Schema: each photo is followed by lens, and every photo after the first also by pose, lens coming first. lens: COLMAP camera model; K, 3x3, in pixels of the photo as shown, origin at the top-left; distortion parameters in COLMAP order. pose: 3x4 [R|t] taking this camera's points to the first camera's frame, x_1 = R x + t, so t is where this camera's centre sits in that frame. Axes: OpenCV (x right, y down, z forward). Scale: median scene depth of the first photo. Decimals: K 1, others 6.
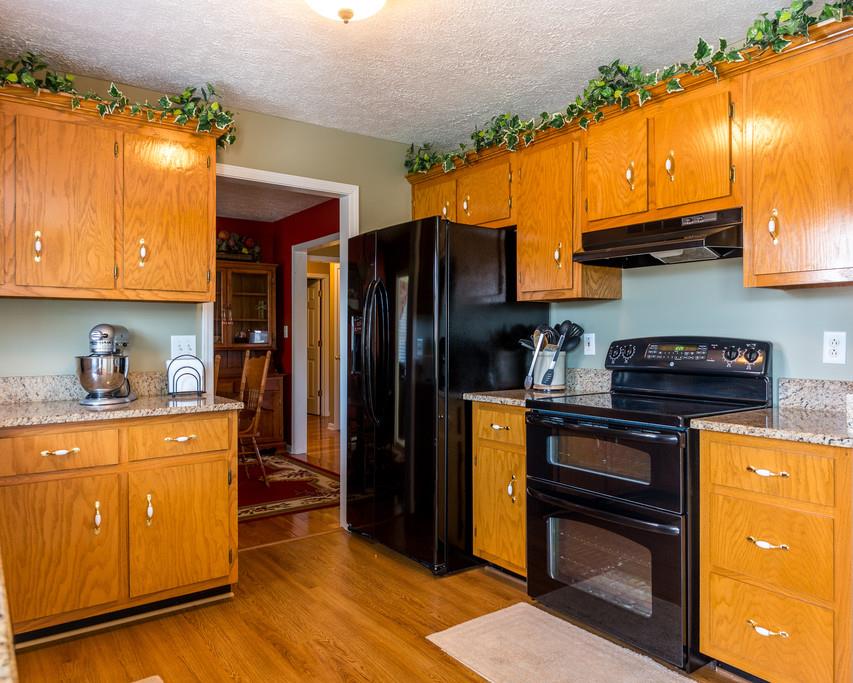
lens RADIAL K [[630.0, 0, 429.4], [0, 630.0, 332.8], [0, 0, 1]] dist [-0.001407, 0.001691]
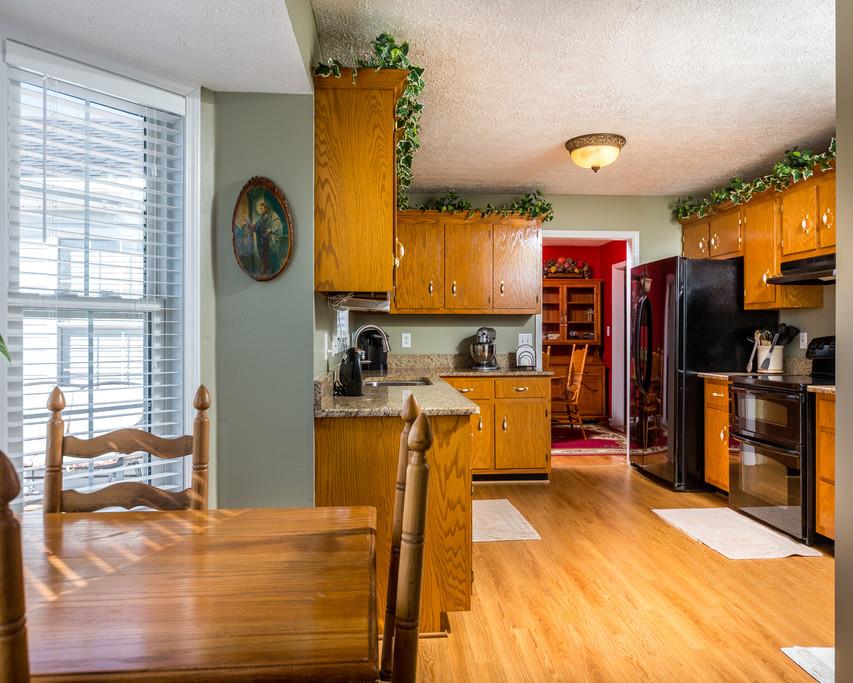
lens RADIAL K [[630.0, 0, 429.4], [0, 630.0, 332.8], [0, 0, 1]] dist [-0.001407, 0.001691]
pose [[0.848370, 0.001905, -0.529401, 0.299076], [-0.001265, 0.999998, 0.001570, 0.000055], [0.529403, -0.000662, 0.848370, -0.595597]]
